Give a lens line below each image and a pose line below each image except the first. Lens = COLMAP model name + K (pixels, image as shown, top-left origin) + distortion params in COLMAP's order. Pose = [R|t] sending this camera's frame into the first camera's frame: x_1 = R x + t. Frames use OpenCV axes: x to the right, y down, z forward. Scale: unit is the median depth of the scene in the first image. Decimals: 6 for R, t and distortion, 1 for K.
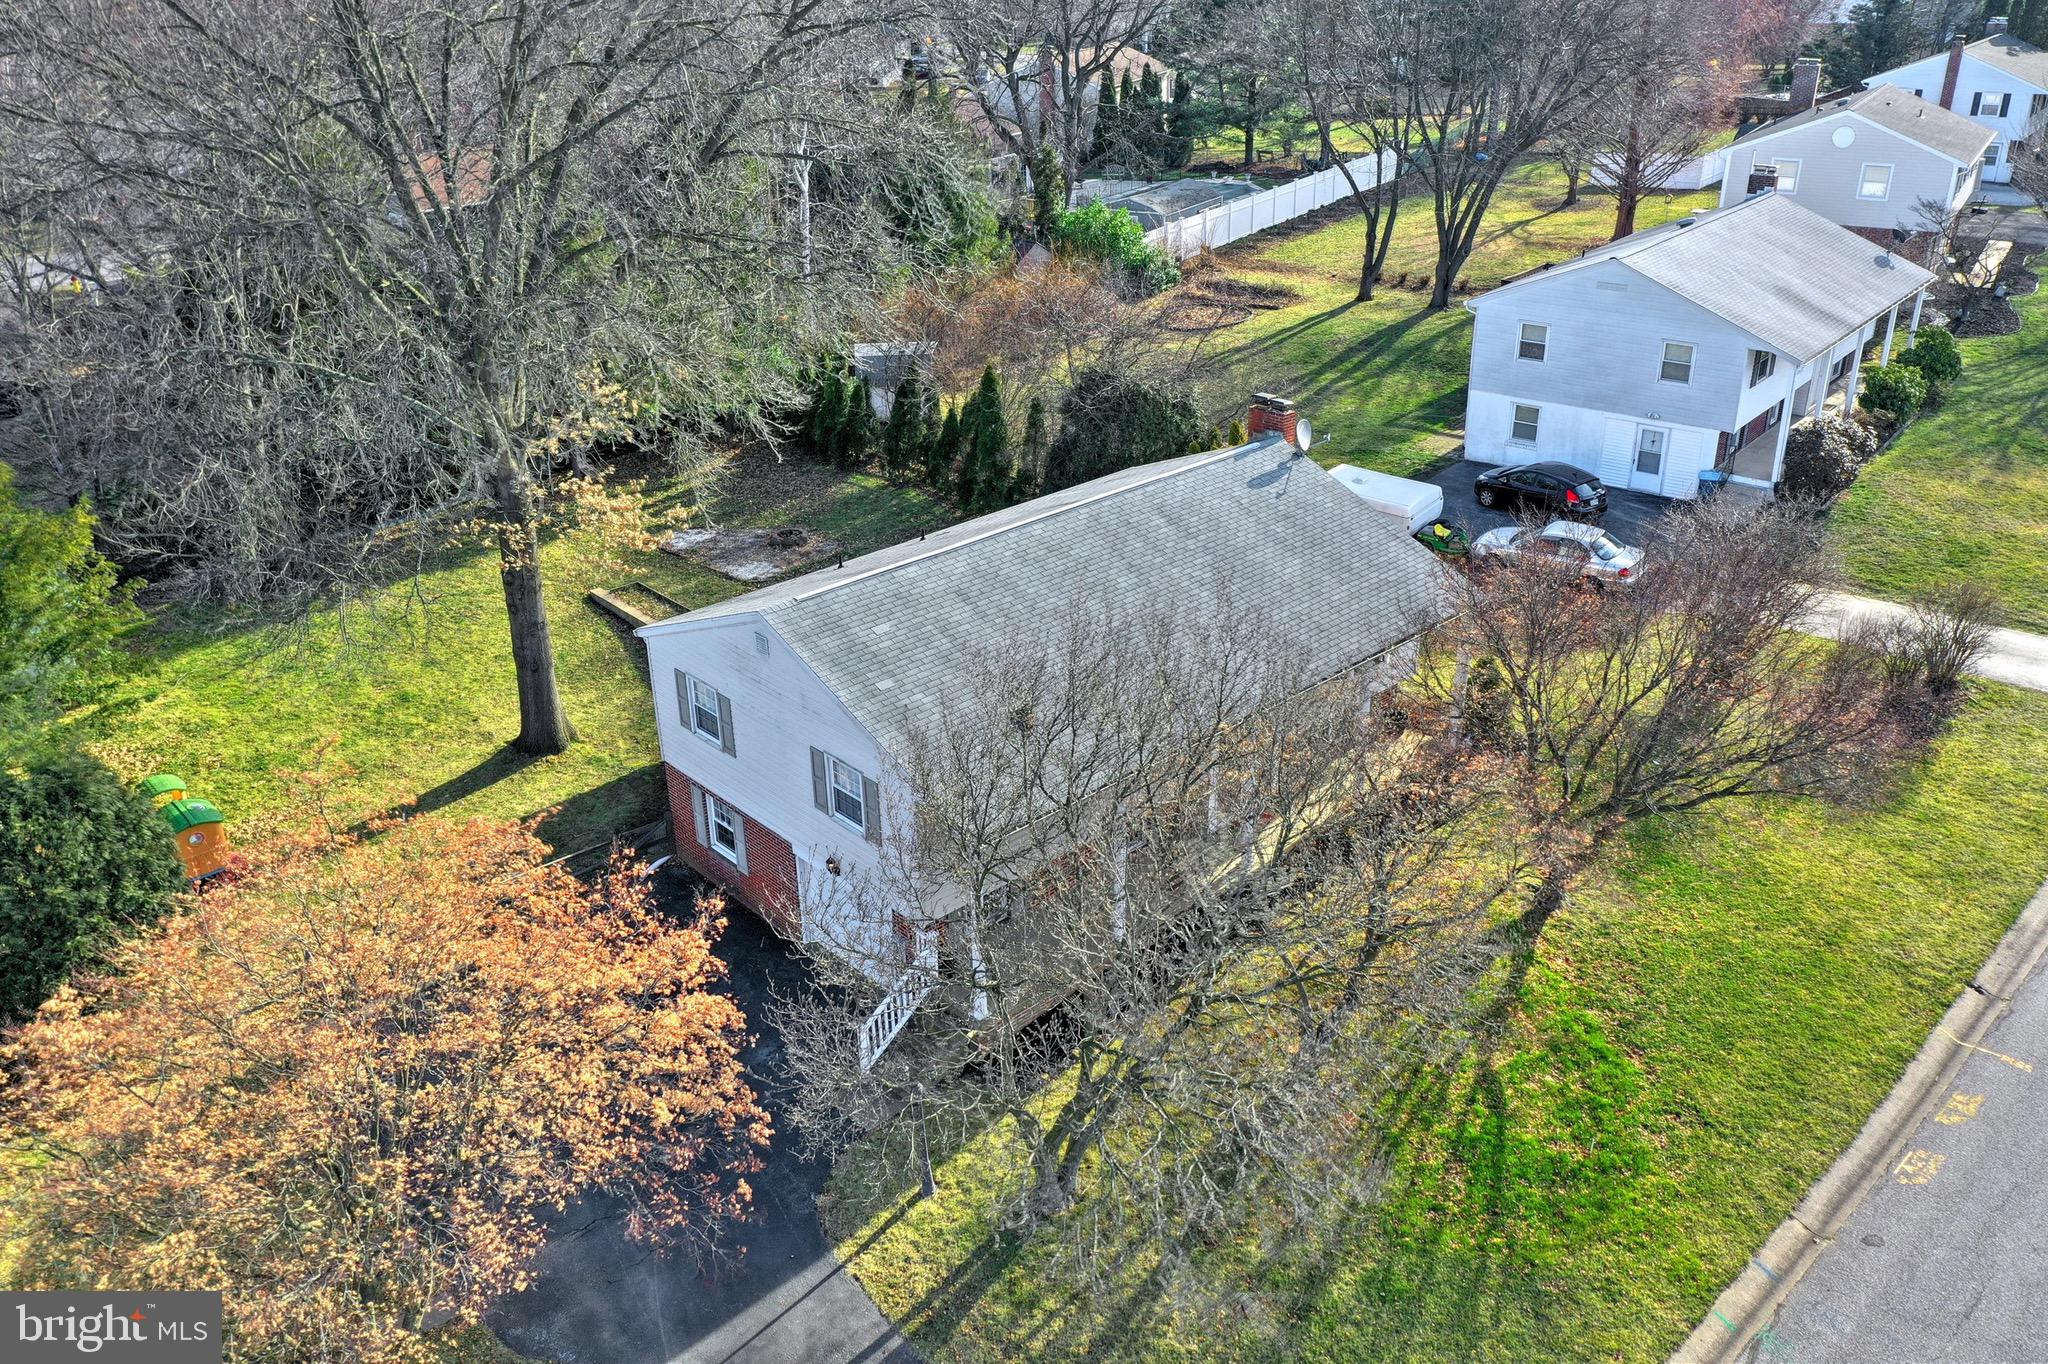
lens RADIAL K [[1606.6, 0, 1024.0], [0, 1606.6, 682.0], [0, 0, 1]] dist [0.000782, 0.001851]
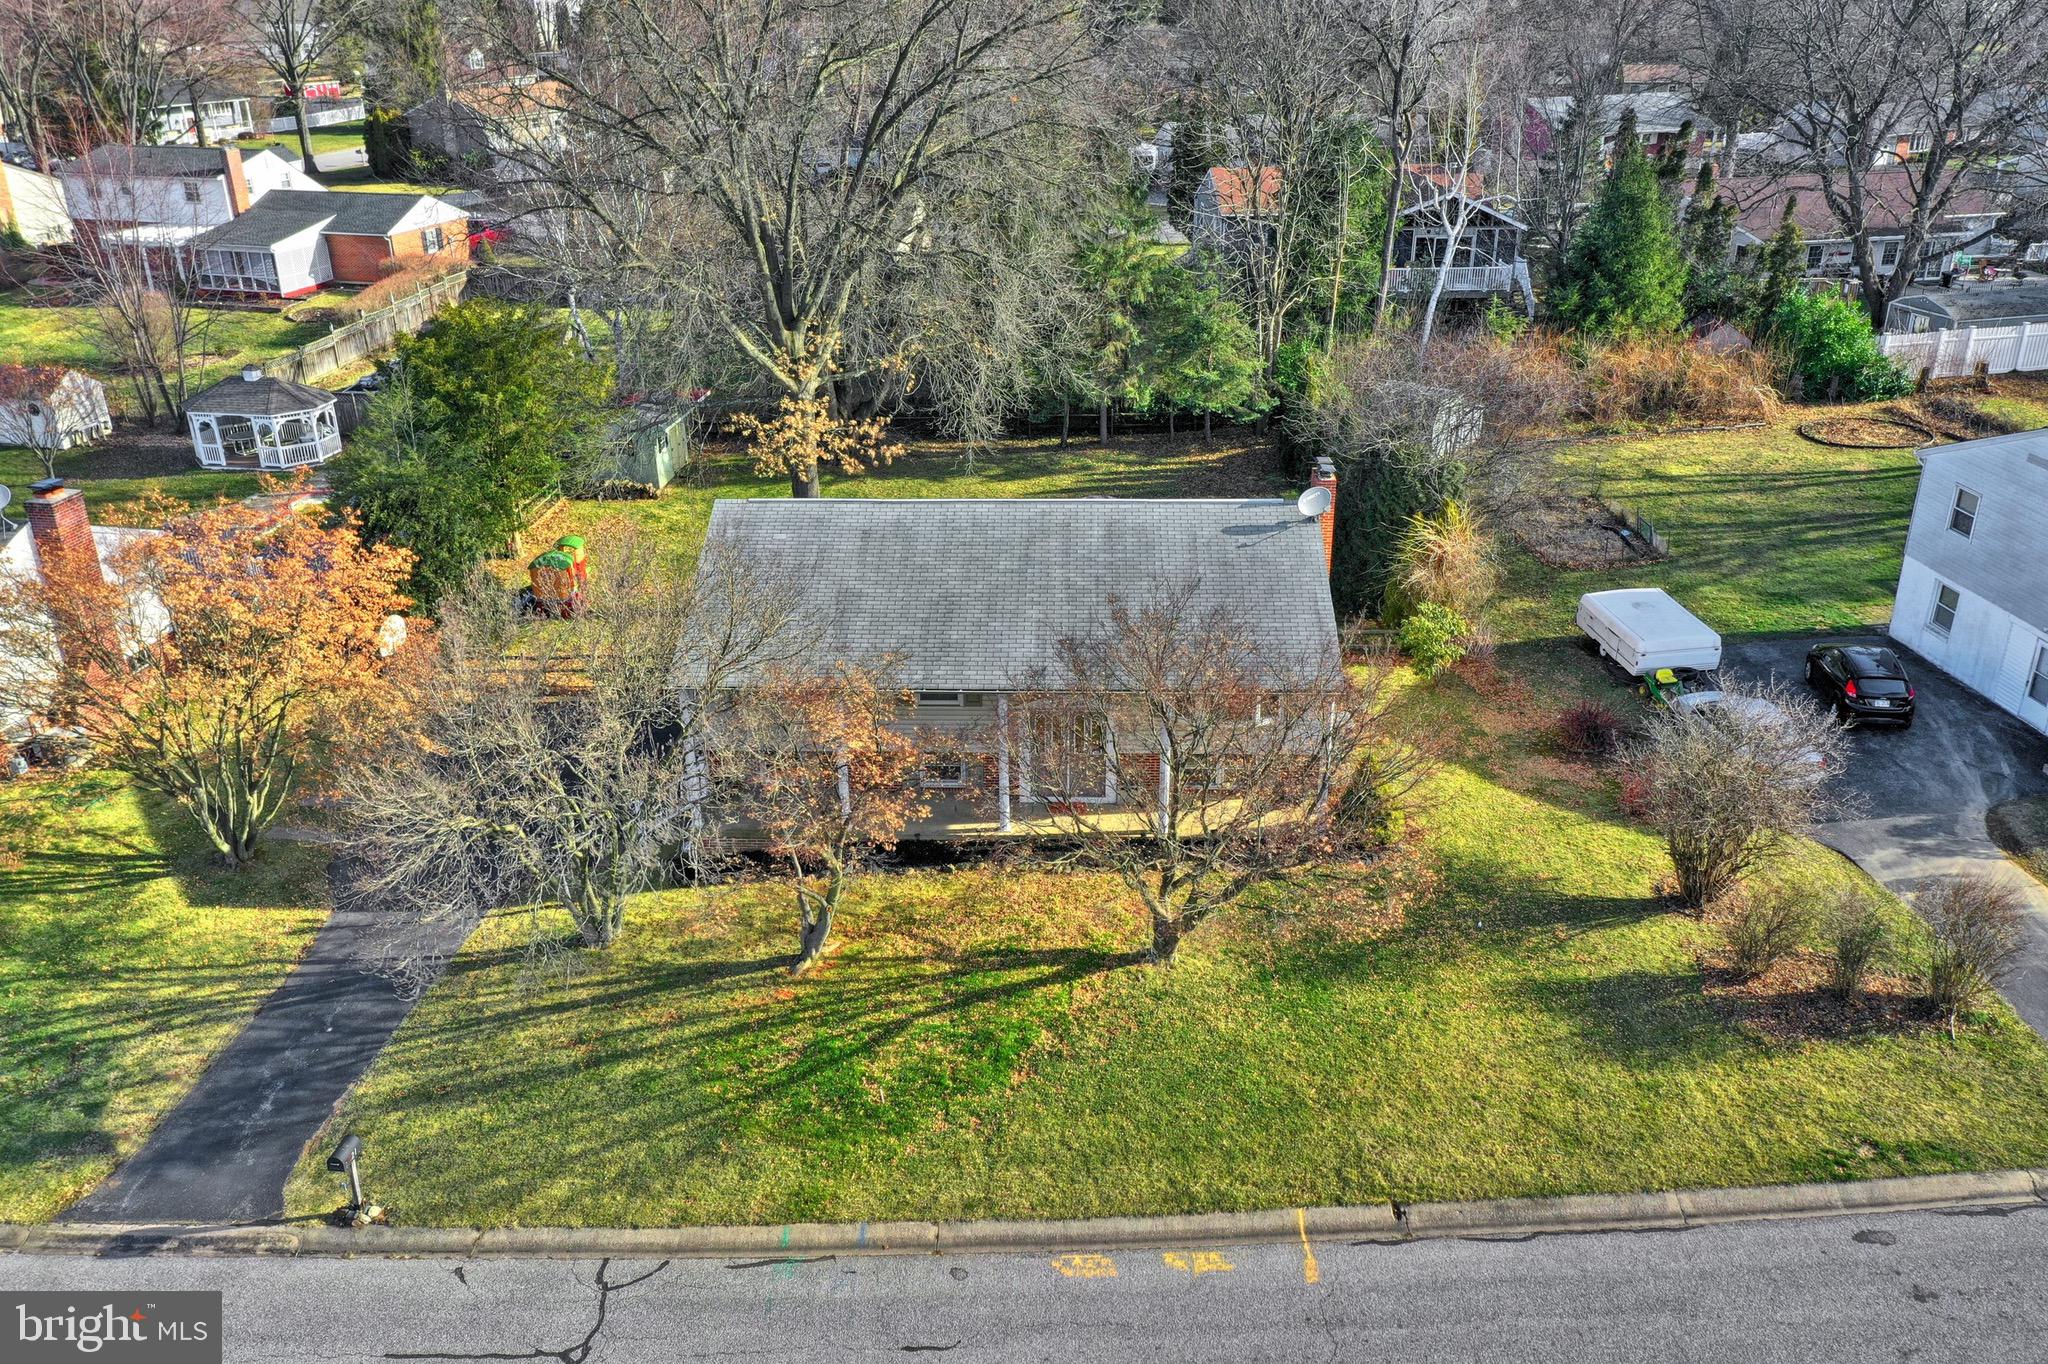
lens RADIAL K [[1606.6, 0, 1024.0], [0, 1606.6, 682.0], [0, 0, 1]] dist [0.000782, 0.001851]
pose [[0.713721, 0.301712, -0.632117, 0.933737], [-0.306872, 0.945940, 0.105012, -0.122946], [0.629628, 0.119029, 0.767724, 0.138304]]
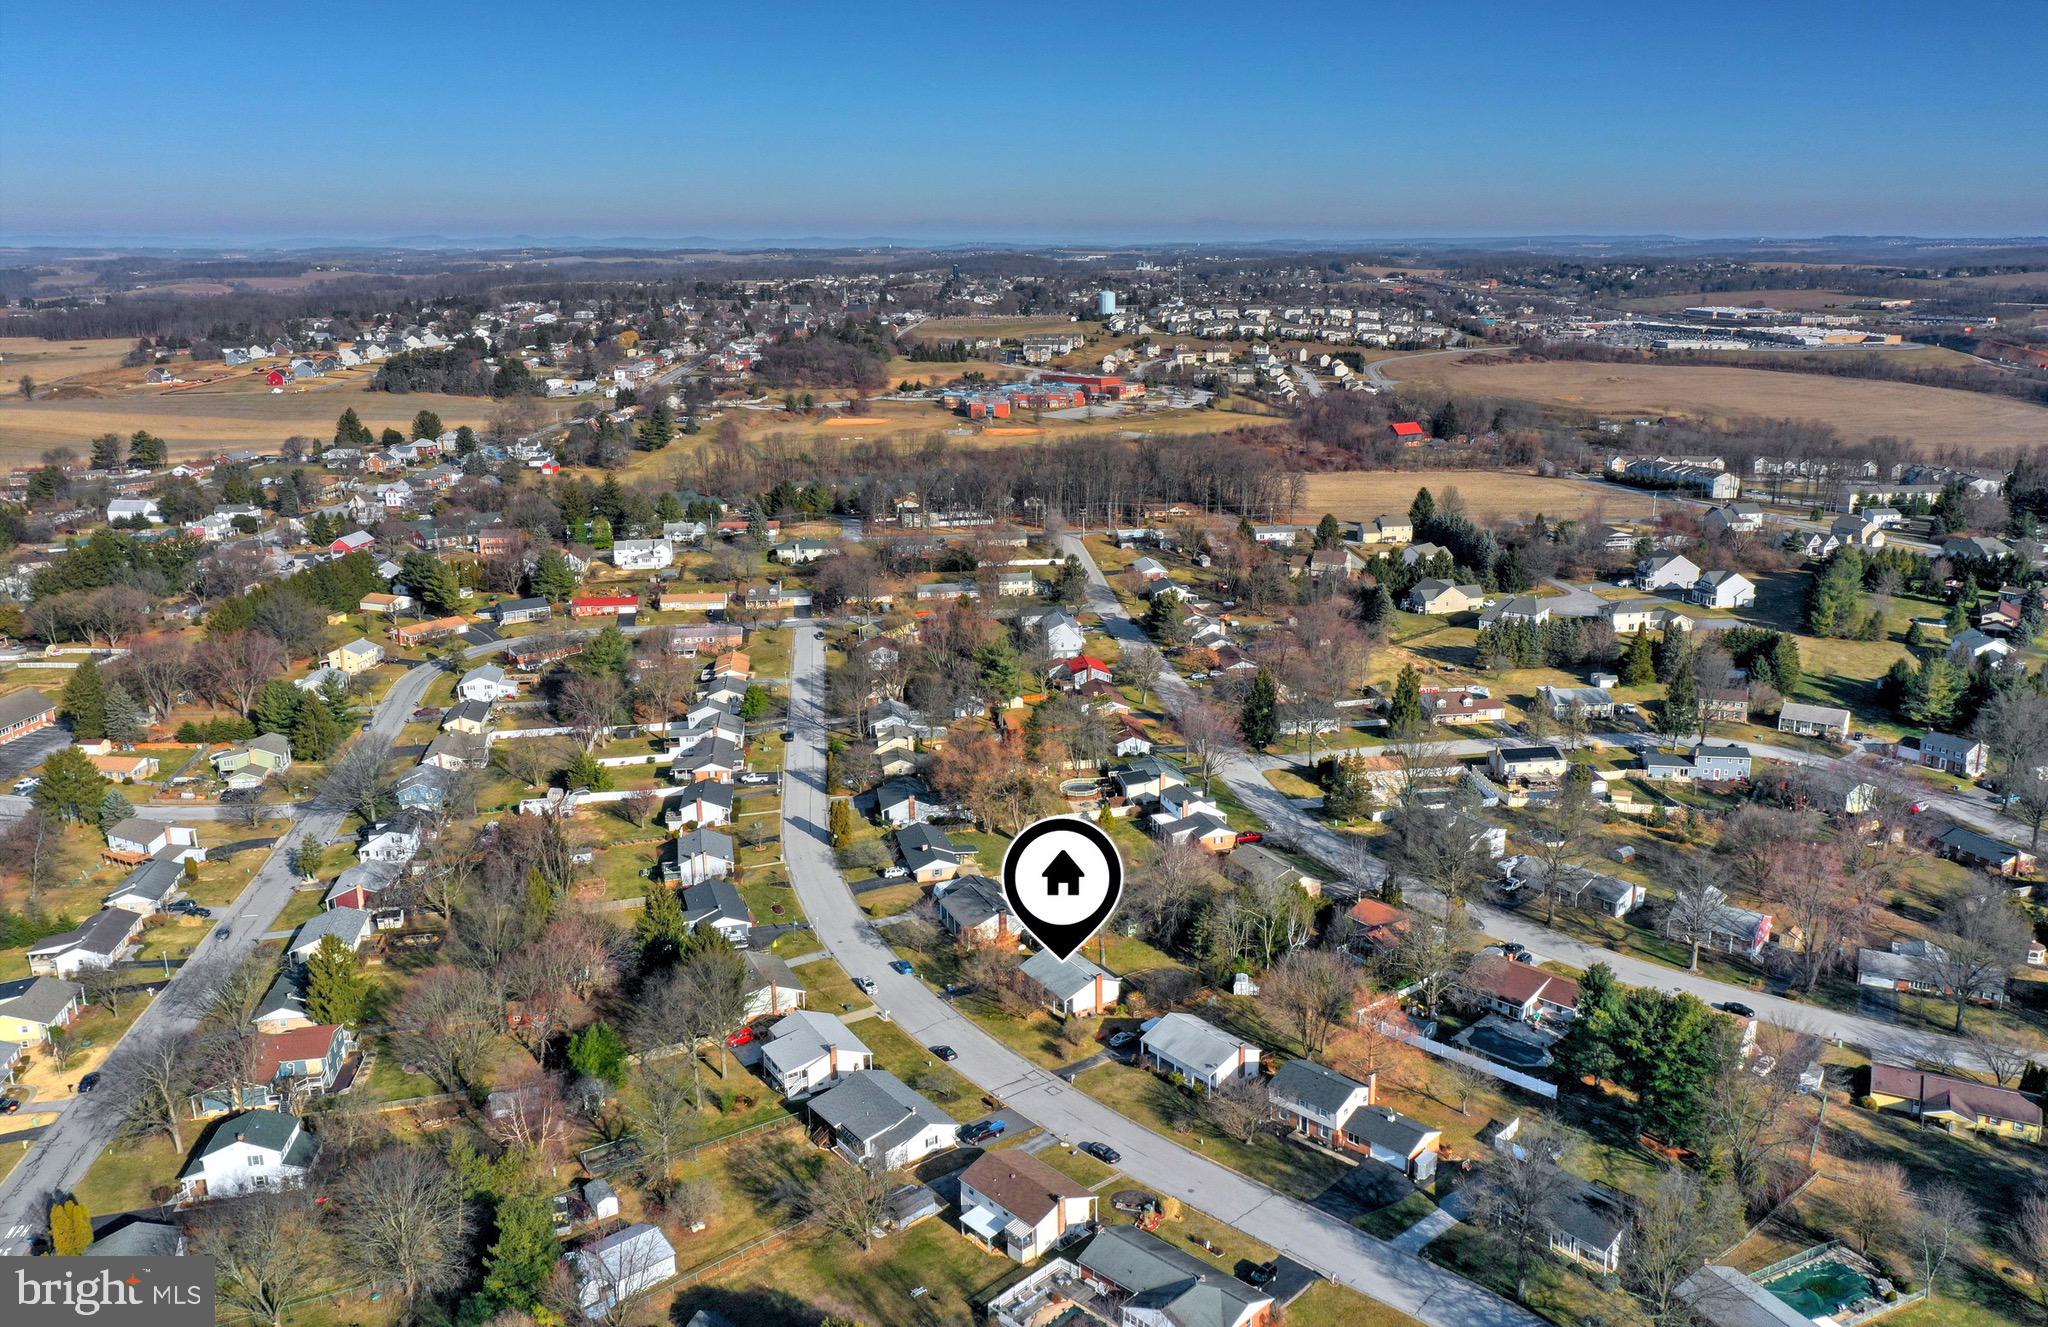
lens RADIAL K [[1543.4, 0, 1024.0], [0, 1543.4, 663.5], [0, 0, 1]] dist [0.006422, 0.001575]
pose [[-0.203876, 0.265939, -0.942184, 7.827784], [-0.398812, 0.856362, 0.328013, -4.308121], [0.894082, 0.442629, -0.068532, 0.773917]]
